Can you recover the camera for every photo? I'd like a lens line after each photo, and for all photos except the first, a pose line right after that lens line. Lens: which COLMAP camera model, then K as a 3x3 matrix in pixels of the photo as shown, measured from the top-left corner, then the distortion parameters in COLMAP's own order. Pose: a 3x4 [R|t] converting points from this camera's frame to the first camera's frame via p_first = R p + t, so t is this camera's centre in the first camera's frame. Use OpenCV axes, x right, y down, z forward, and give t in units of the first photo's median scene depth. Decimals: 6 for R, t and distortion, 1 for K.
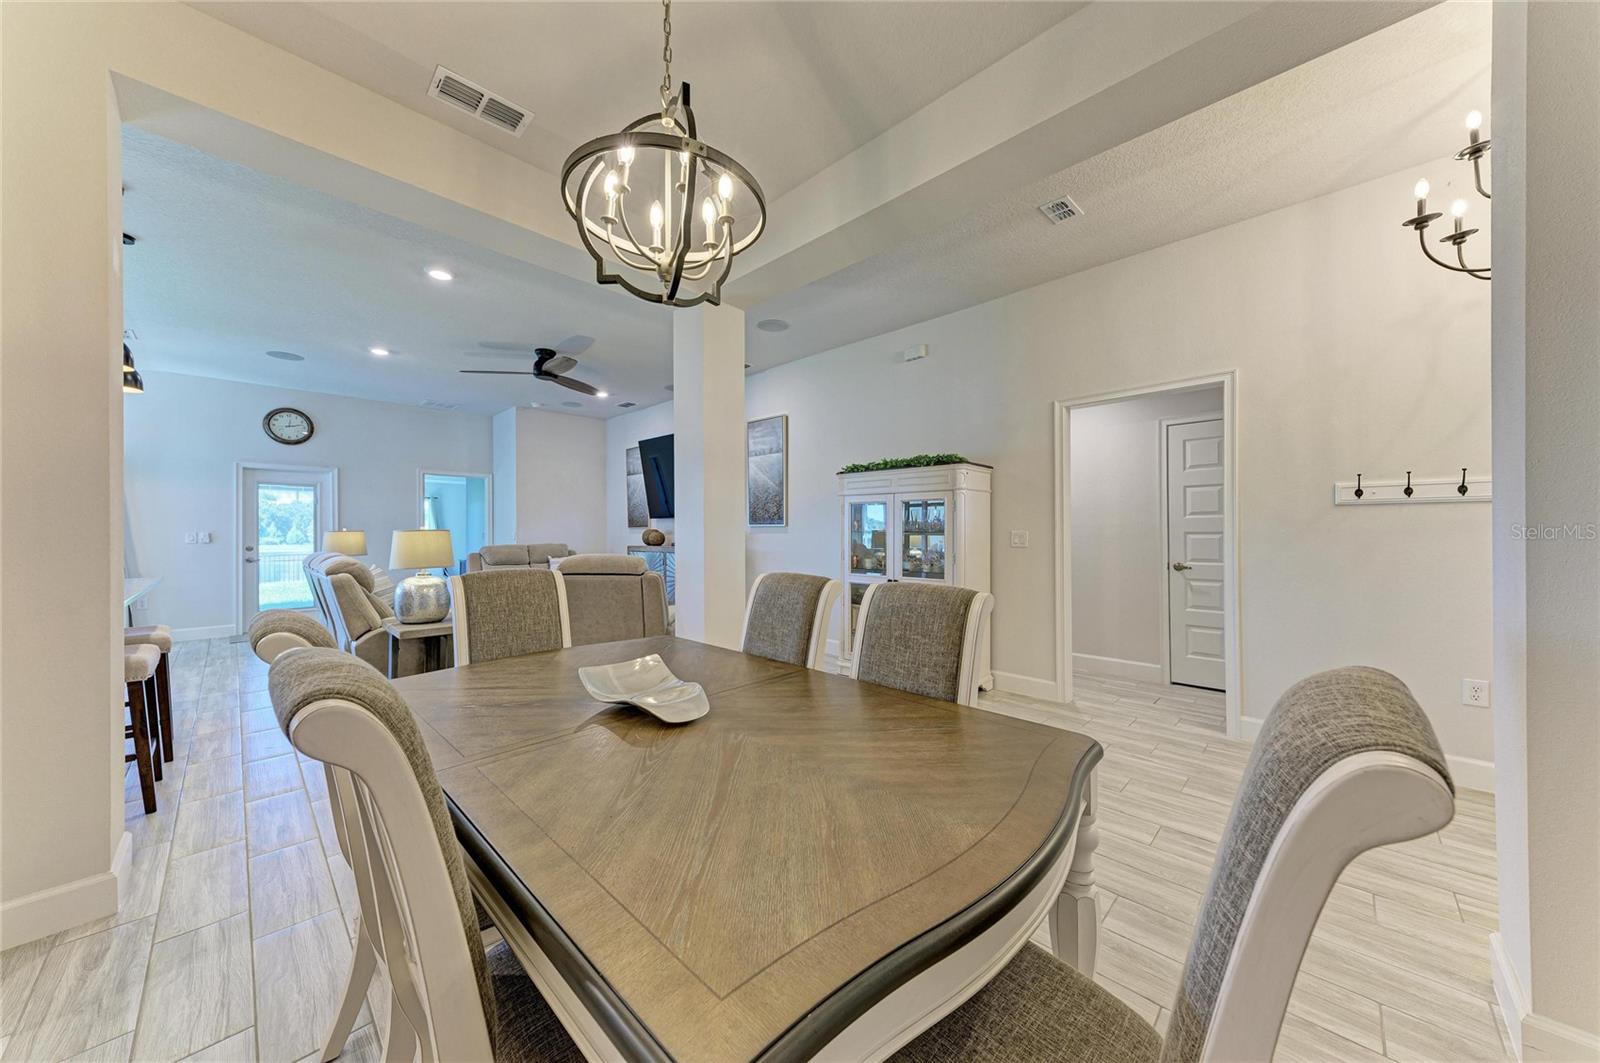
lens RADIAL K [[542.8, 0, 798.1], [0, 542.8, 528.6], [0, 0, 1]] dist [0.018406, -0.003961]
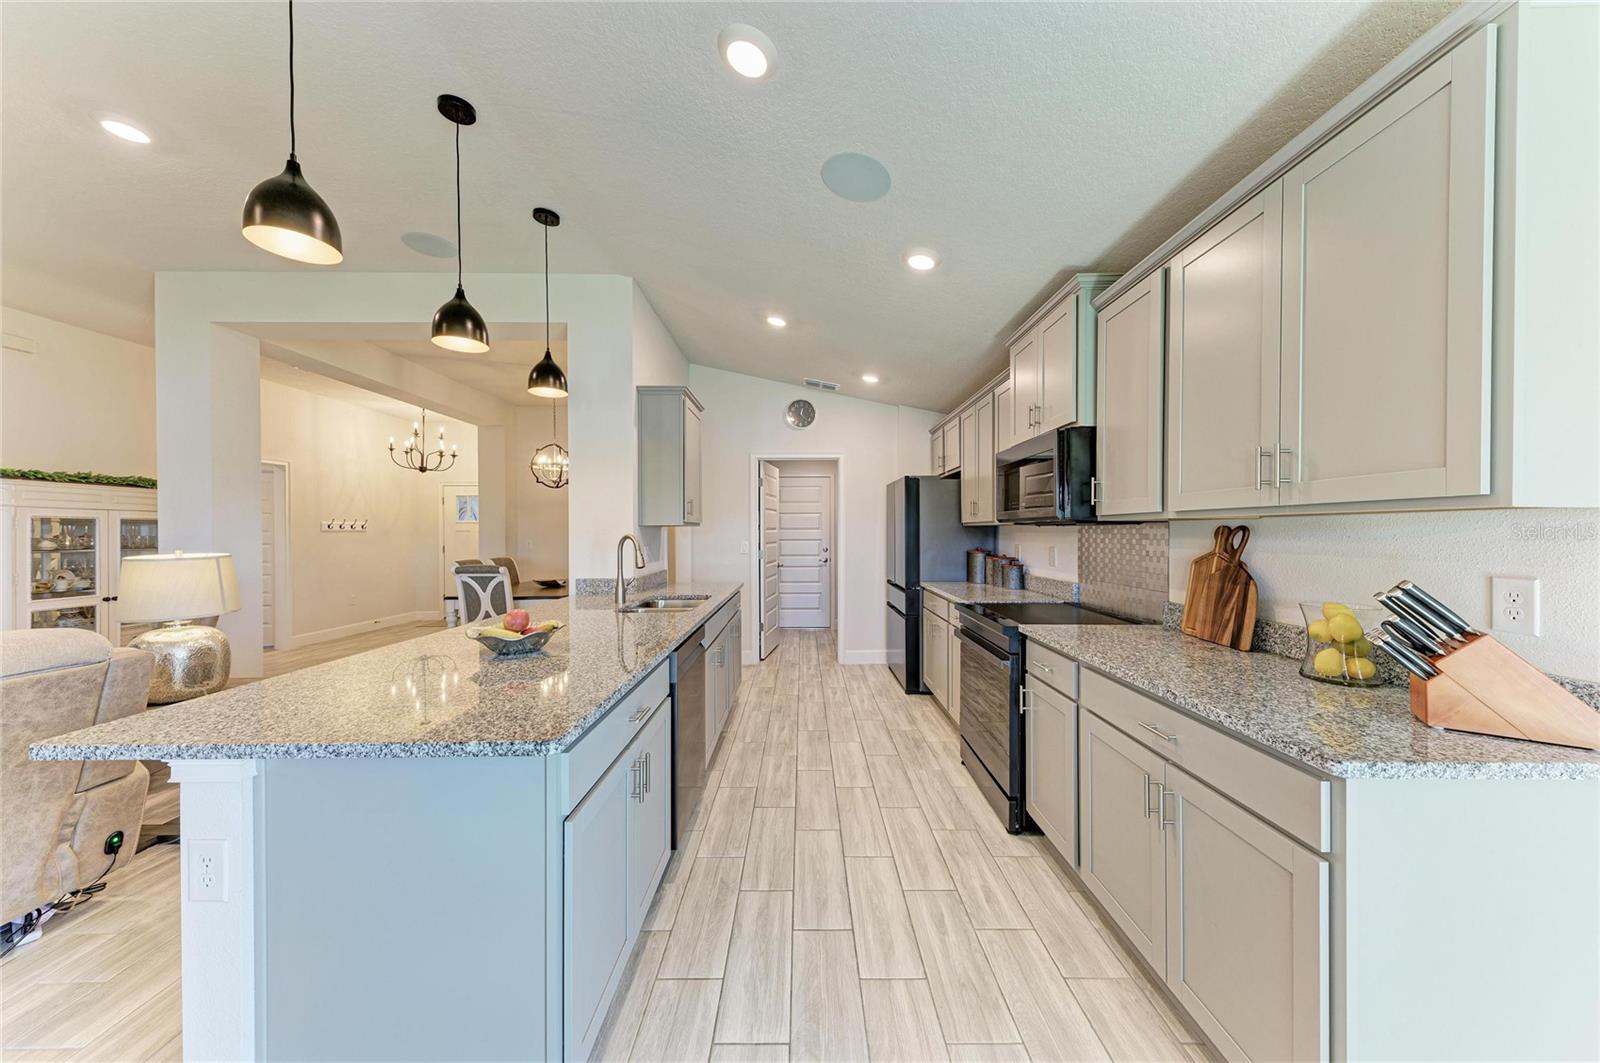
lens RADIAL K [[542.8, 0, 798.7], [0, 542.8, 533.8], [0, 0, 1]] dist [0.018406, -0.003961]
pose [[-0.691756, 0.000939, 0.722131, -0.922536], [0.003294, 0.999993, 0.001855, -0.012103], [-0.722124, 0.003662, -0.691754, 0.512111]]
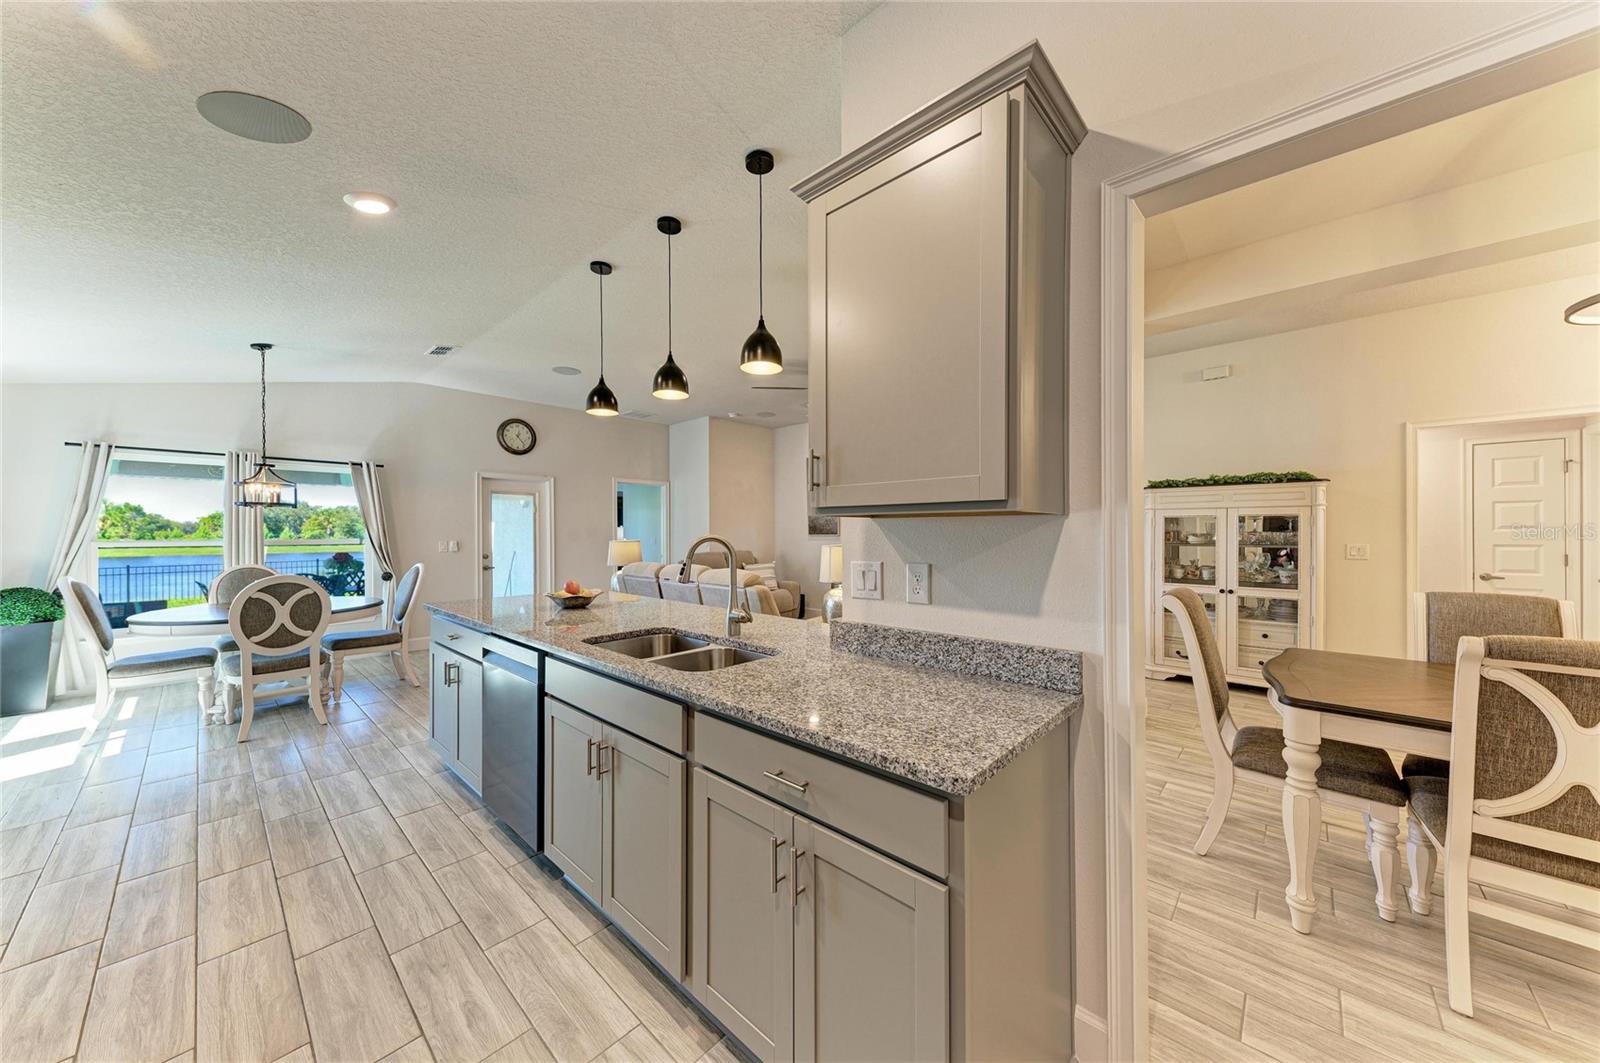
lens RADIAL K [[542.8, 0, 801.4], [0, 542.8, 530.7], [0, 0, 1]] dist [0.018406, -0.003961]
pose [[0.999586, 0.000257, 0.028763, -0.444122], [-0.000314, 0.999998, 0.001997, -0.014367], [-0.028762, -0.002005, 0.999584, -0.028841]]
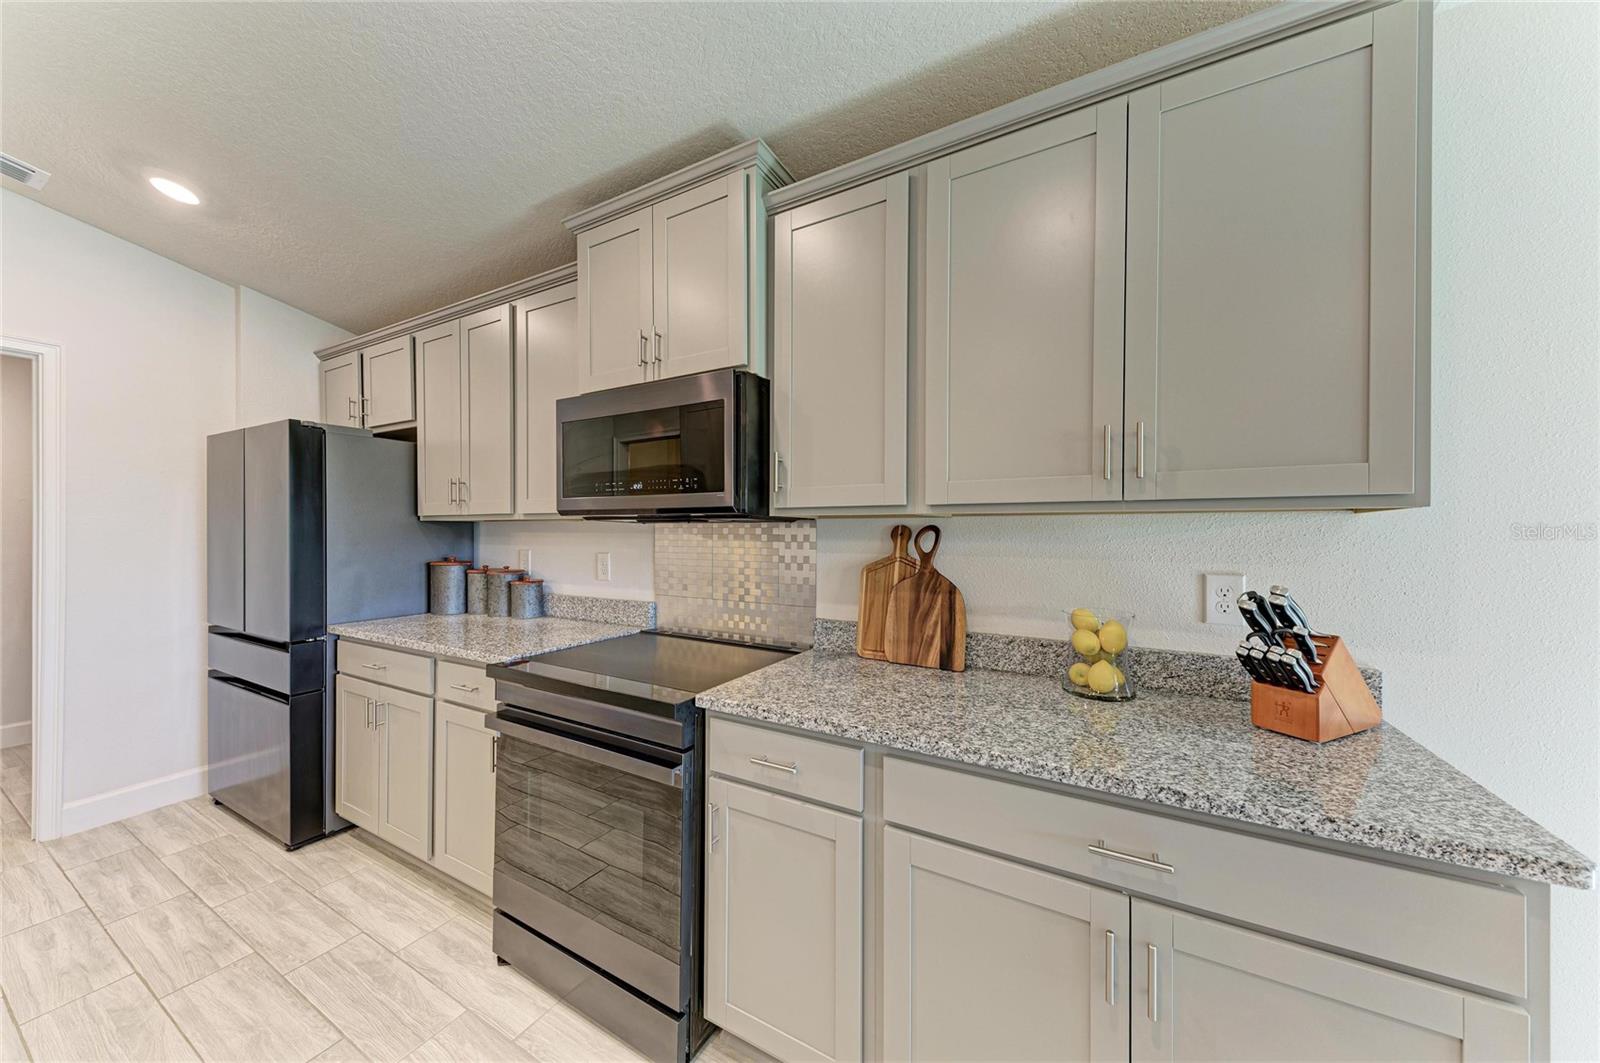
lens RADIAL K [[542.8, 0, 803.2], [0, 542.8, 534.5], [0, 0, 1]] dist [0.018406, -0.003961]
pose [[-0.966119, 0.001024, -0.258095, -0.750531], [-0.000270, 0.999988, 0.004979, -0.012101], [0.258097, 0.004880, -0.966107, 0.366545]]
